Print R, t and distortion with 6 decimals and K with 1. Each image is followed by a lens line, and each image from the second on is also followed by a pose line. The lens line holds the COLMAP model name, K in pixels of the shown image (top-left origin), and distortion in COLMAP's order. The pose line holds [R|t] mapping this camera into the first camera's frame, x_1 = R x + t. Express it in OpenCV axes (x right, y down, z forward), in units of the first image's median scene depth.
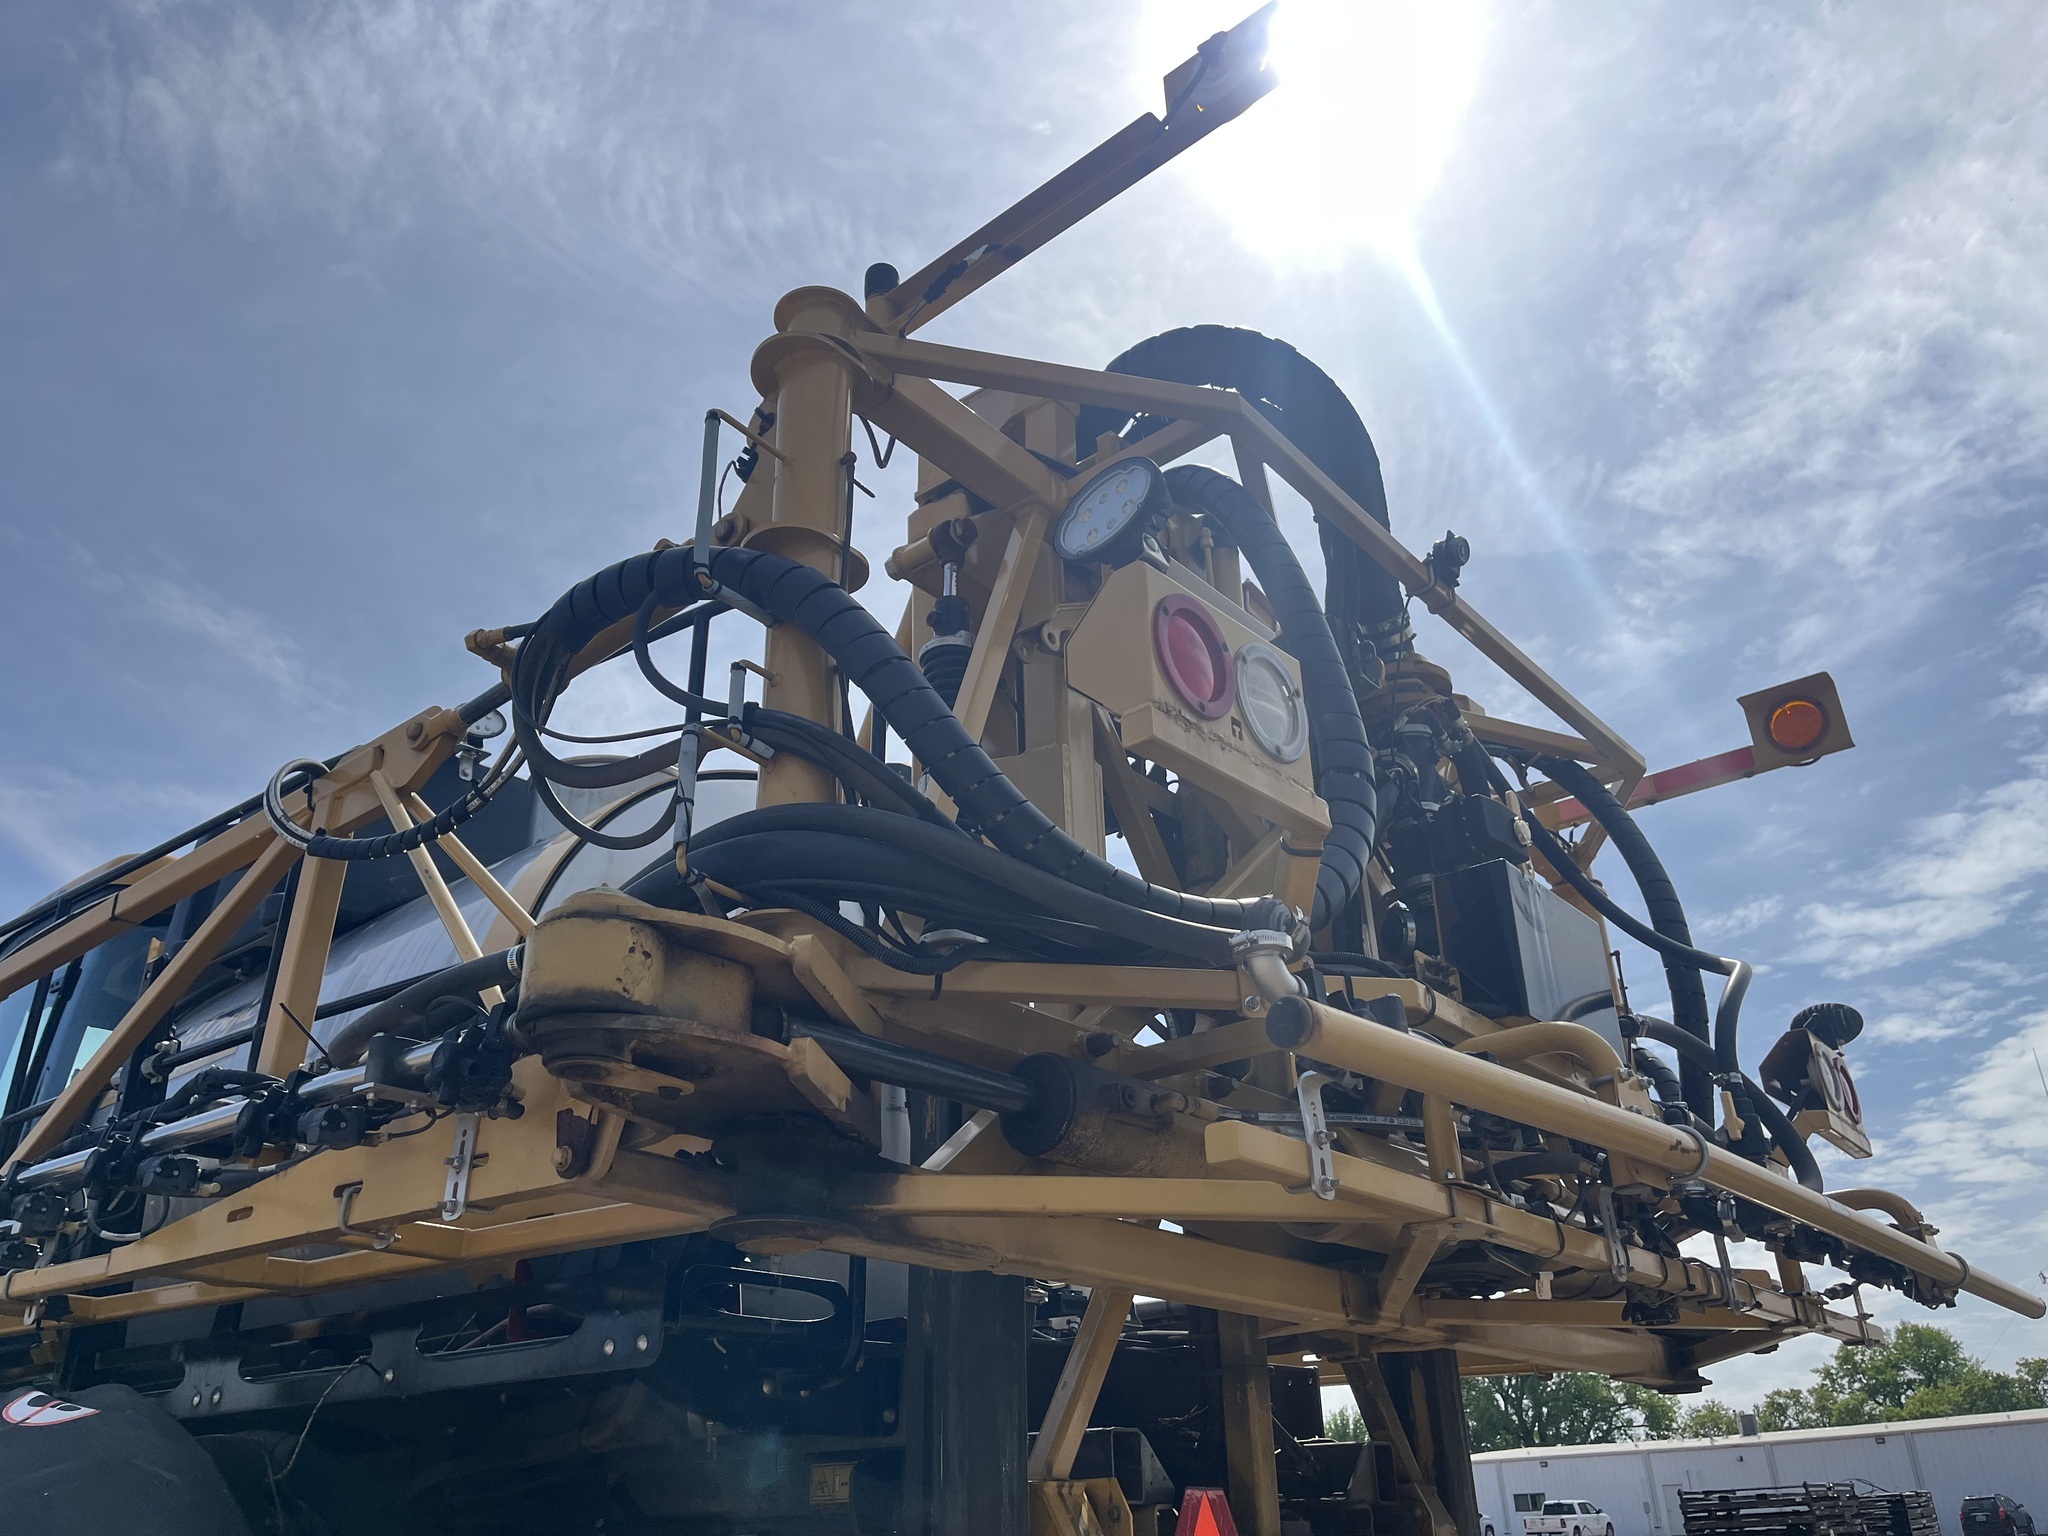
lens RADIAL K [[1545.5, 0, 1029.5], [0, 1545.5, 746.6], [0, 0, 1]] dist [0.072114, -0.098154]
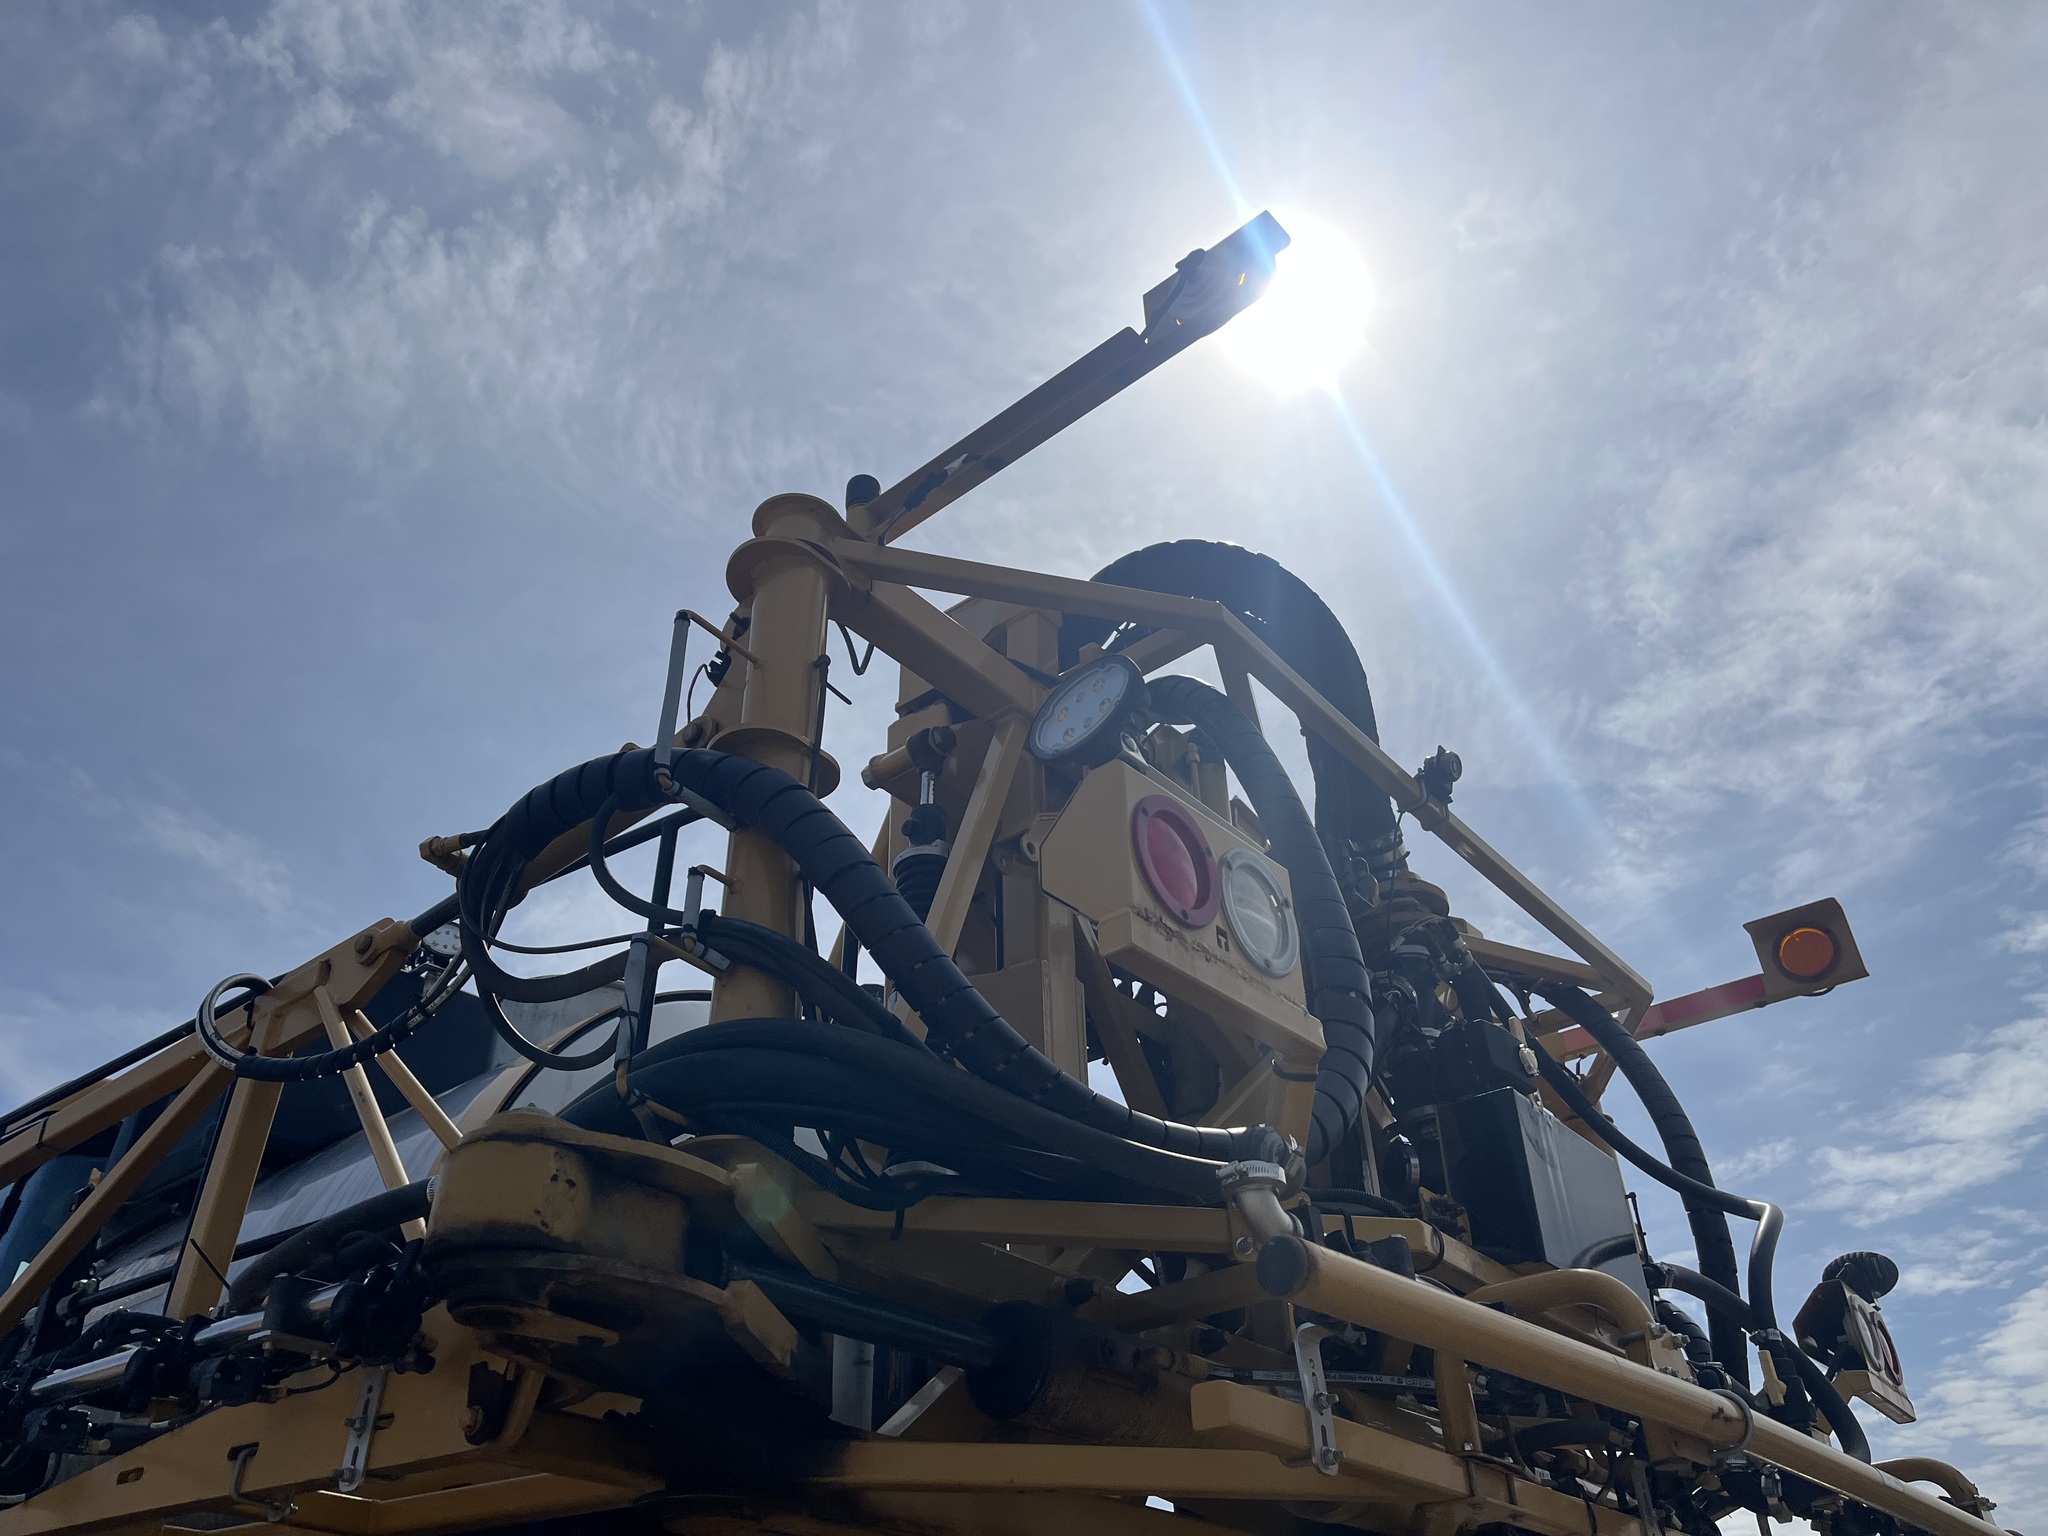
lens RADIAL K [[1545.5, 0, 1023.7], [0, 1545.5, 746.2], [0, 0, 1]] dist [0.072114, -0.098154]
pose [[0.999975, 0.007065, 0.000208, 0.009664], [-0.006959, 0.989181, -0.146532, 0.008457], [-0.001241, 0.146527, 0.989206, 0.041583]]
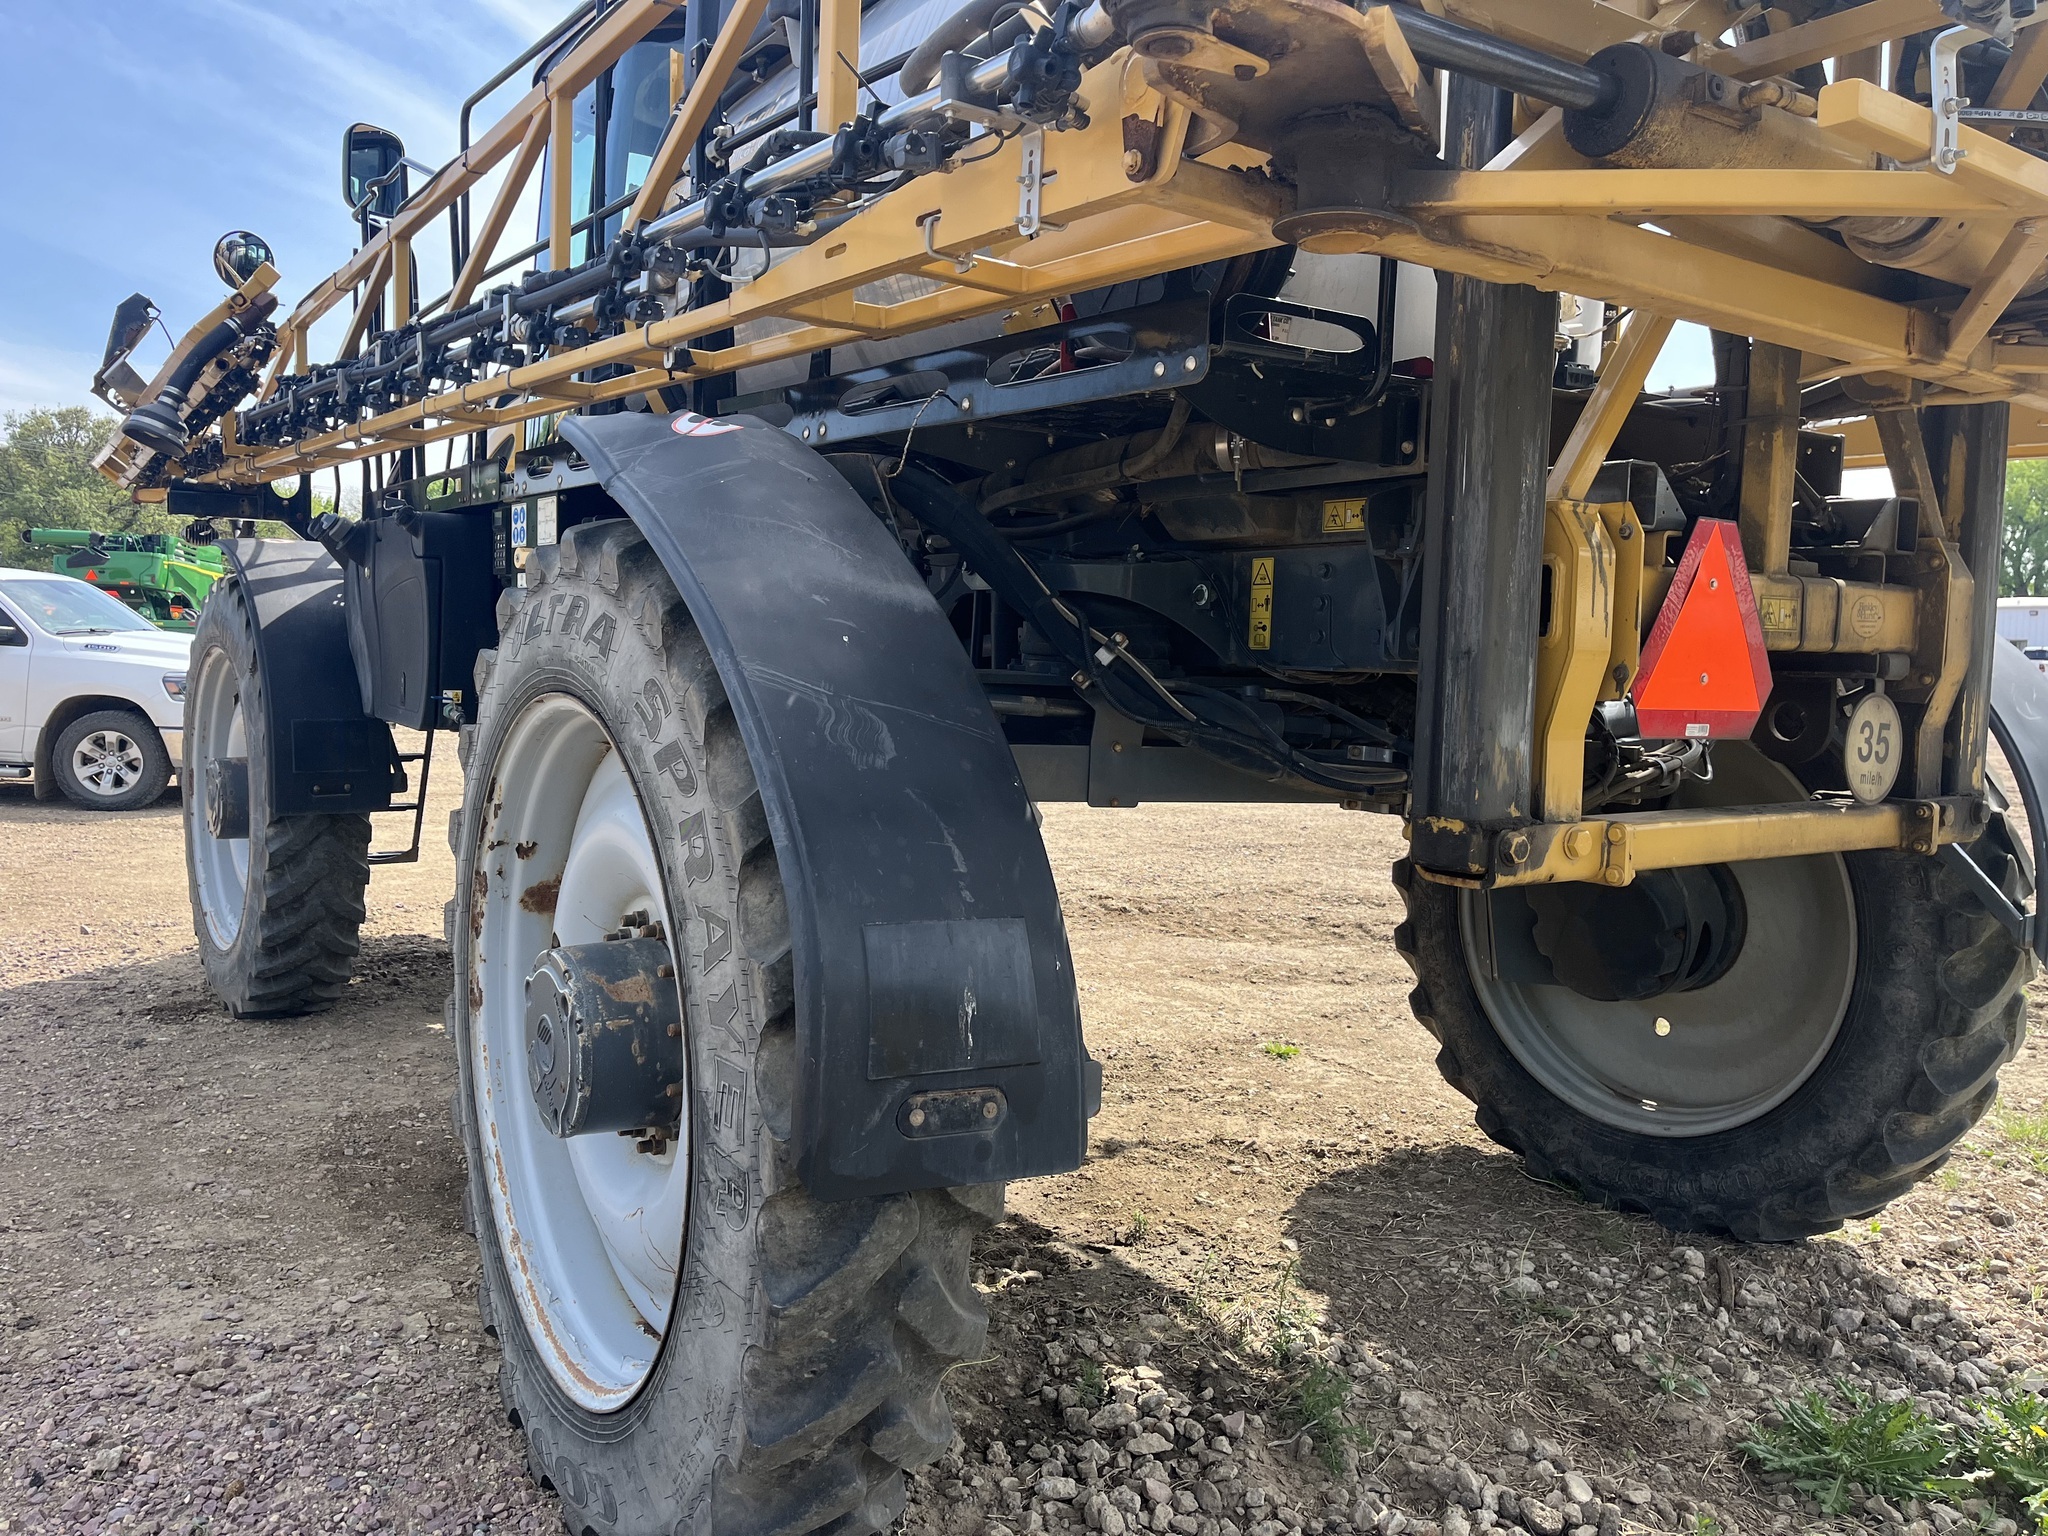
lens RADIAL K [[1545.5, 0, 1003.0], [0, 1545.5, 740.1], [0, 0, 1]] dist [0.072114, -0.098154]
pose [[0.957477, 0.066332, -0.280782, -0.045305], [0.083894, 0.867148, 0.490935, 0.058037], [0.276044, -0.493614, 0.824709, -0.063072]]
